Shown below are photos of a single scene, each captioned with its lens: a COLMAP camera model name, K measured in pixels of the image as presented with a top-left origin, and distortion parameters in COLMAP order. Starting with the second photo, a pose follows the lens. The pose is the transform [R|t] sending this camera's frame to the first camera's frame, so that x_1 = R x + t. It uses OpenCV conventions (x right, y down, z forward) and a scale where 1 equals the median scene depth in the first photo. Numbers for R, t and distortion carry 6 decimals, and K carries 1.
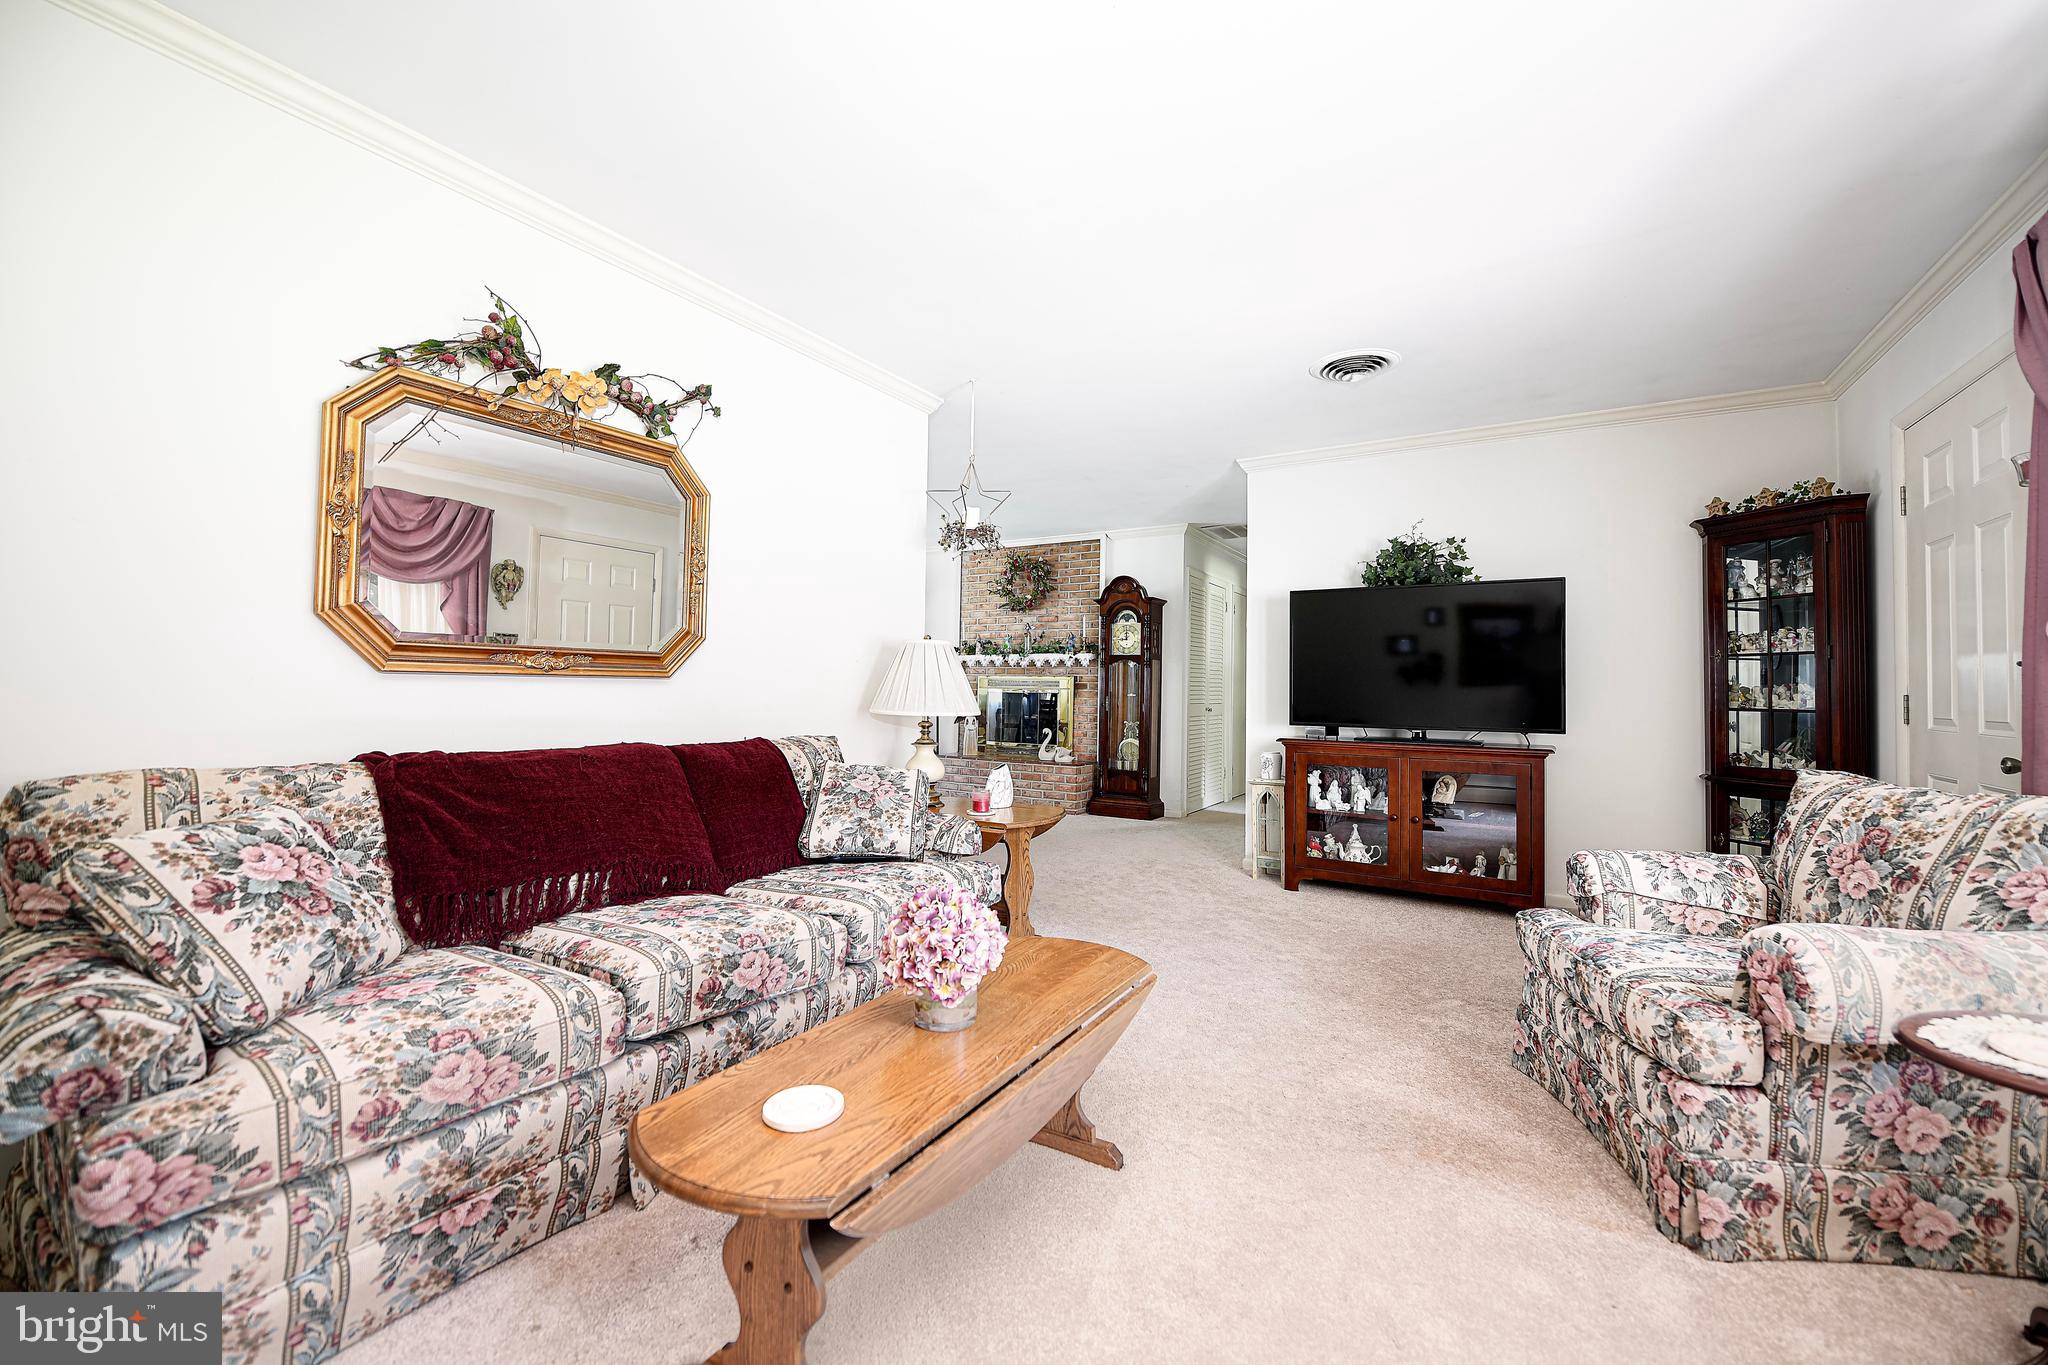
lens RADIAL K [[821.7, 0, 1027.7], [0, 821.7, 670.1], [0, 0, 1]] dist [-0.016418, 0.000022]
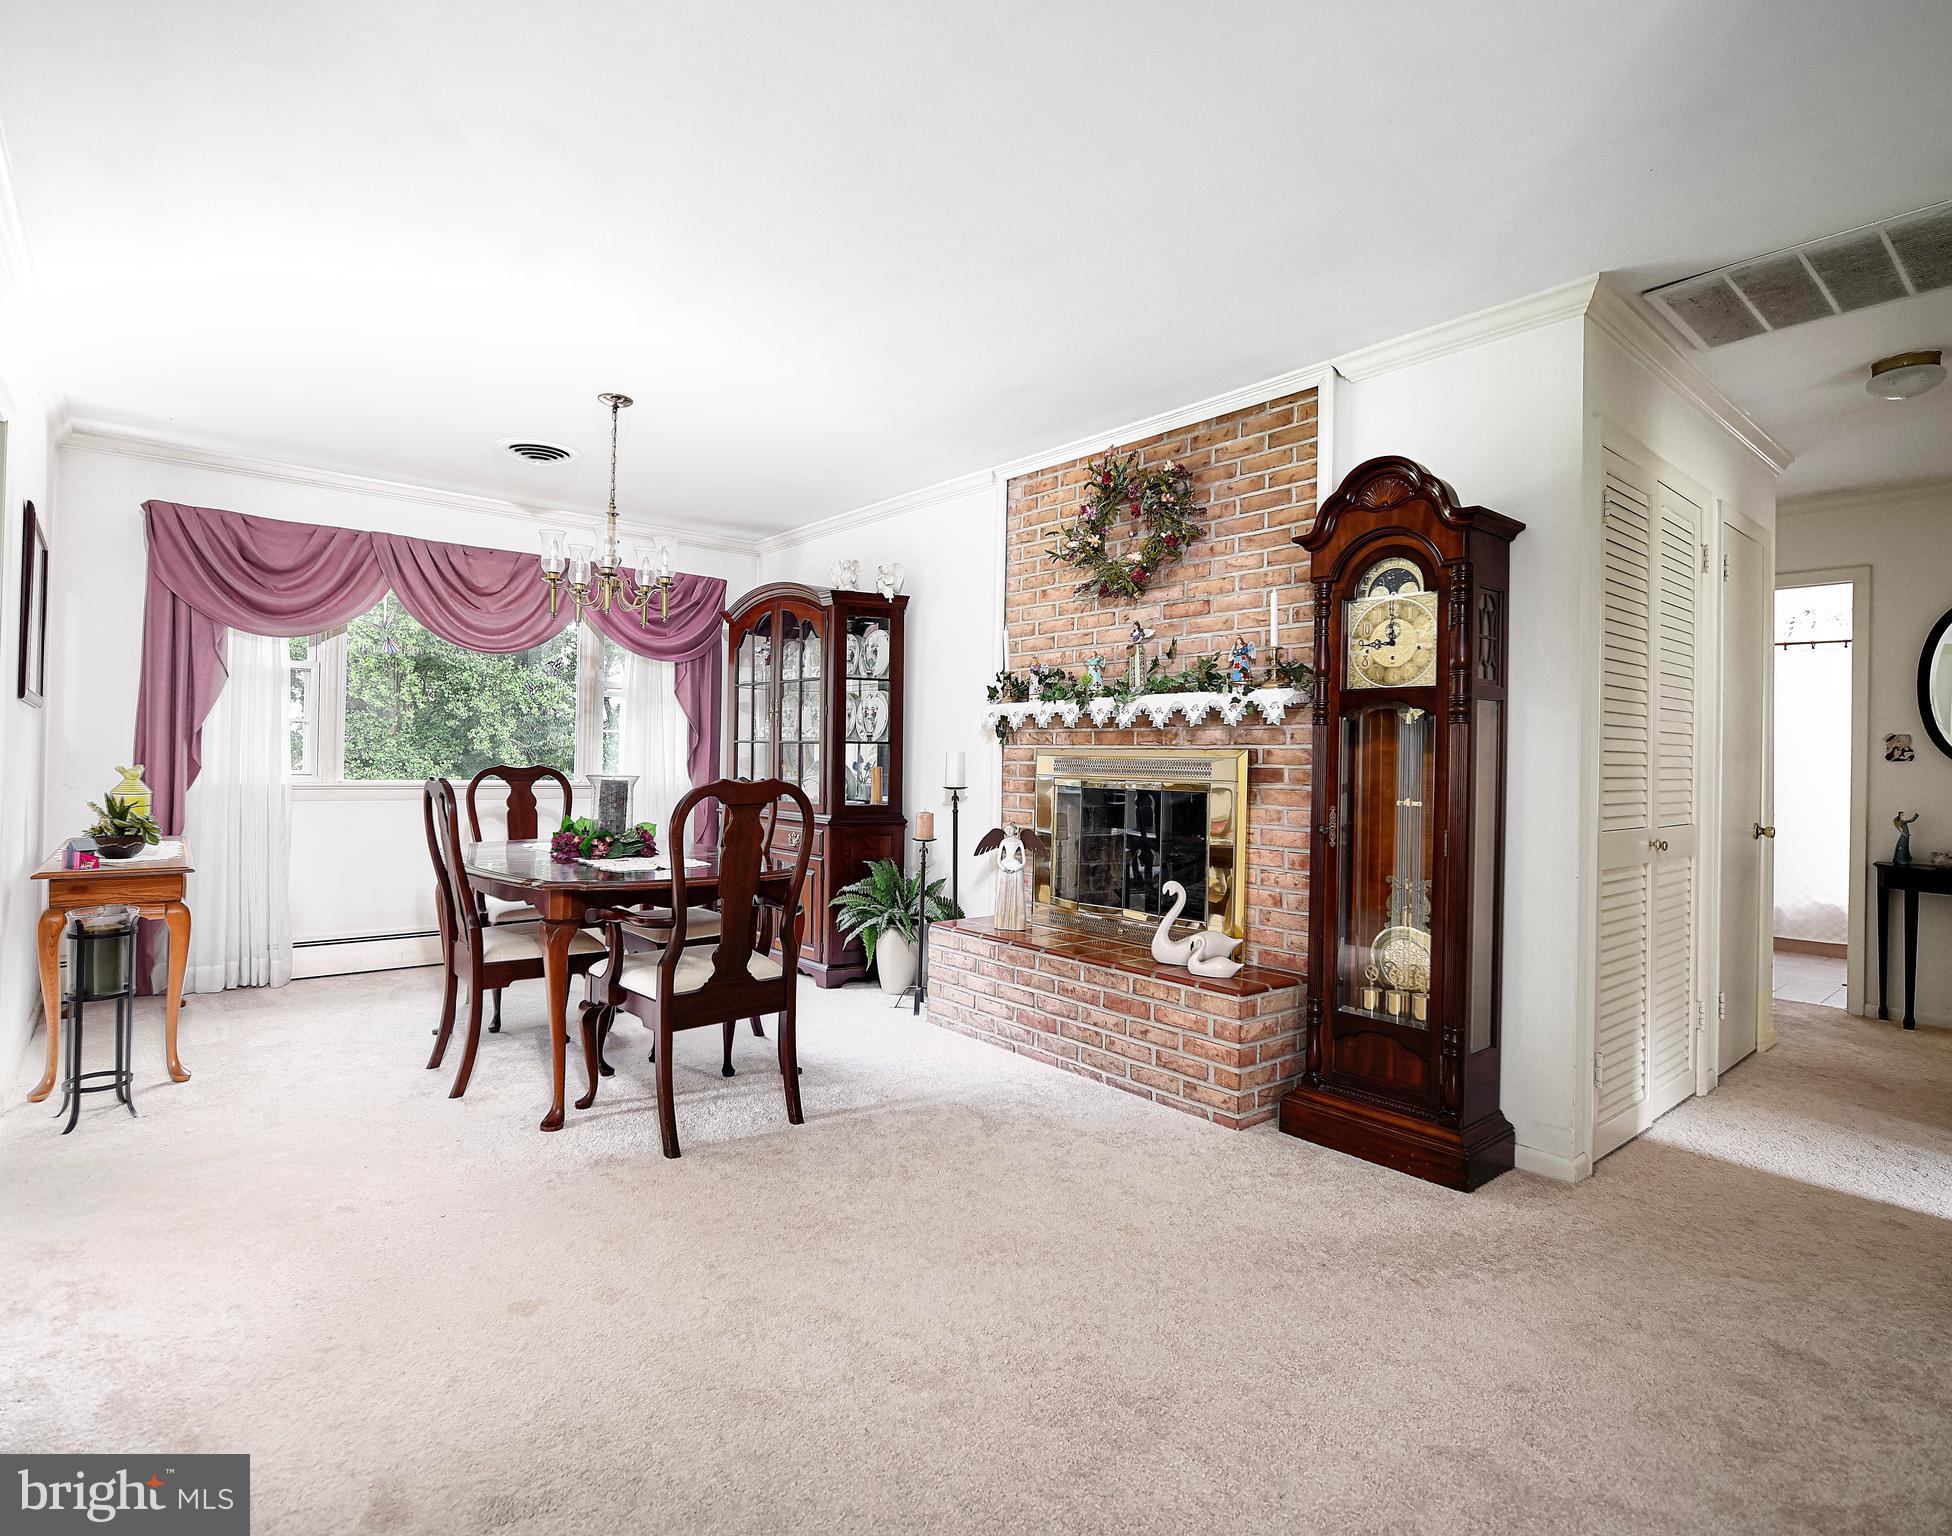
lens RADIAL K [[978.3, 0, 932.1], [0, 978.3, 750.9], [0, 0, 1]] dist [0.000996, 0.000011]
pose [[0.940420, -0.001242, -0.340014, 0.077242], [0.003661, 0.999972, 0.006474, 0.005019], [0.339996, -0.007333, 0.940398, 0.538661]]
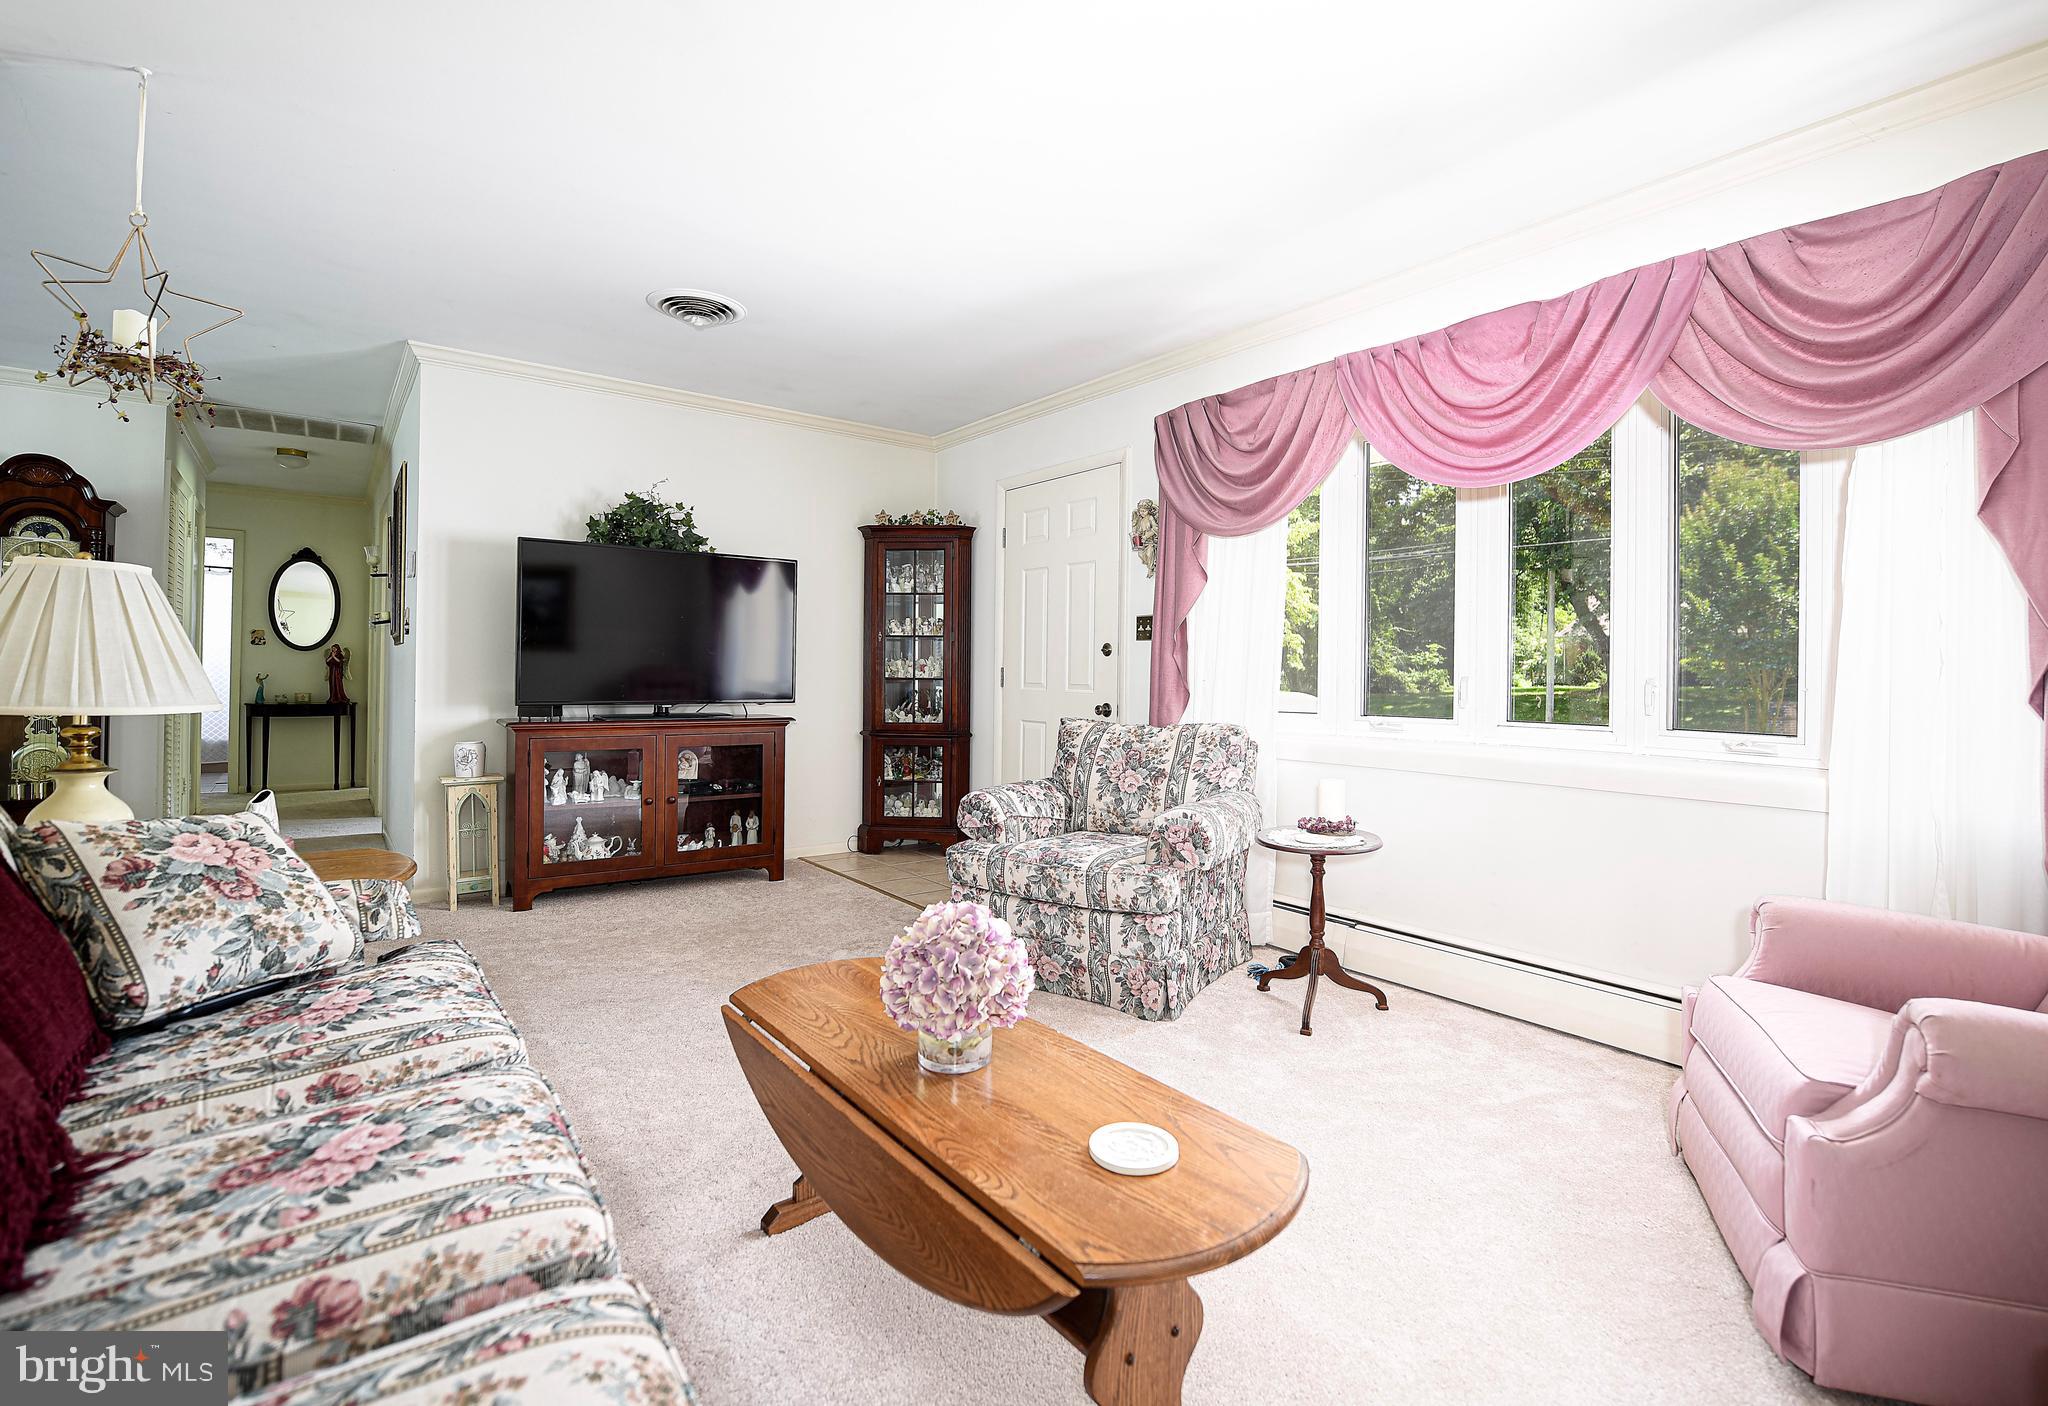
lens RADIAL K [[935.4, 0, 1027.6], [0, 935.4, 667.5], [0, 0, 1]] dist [-0.001430, -0.000144]
pose [[0.371094, -0.003772, 0.928588, -0.220551], [-0.029797, 0.999428, 0.015967, 0.000566], [-0.928117, -0.033594, 0.370770, 0.131553]]
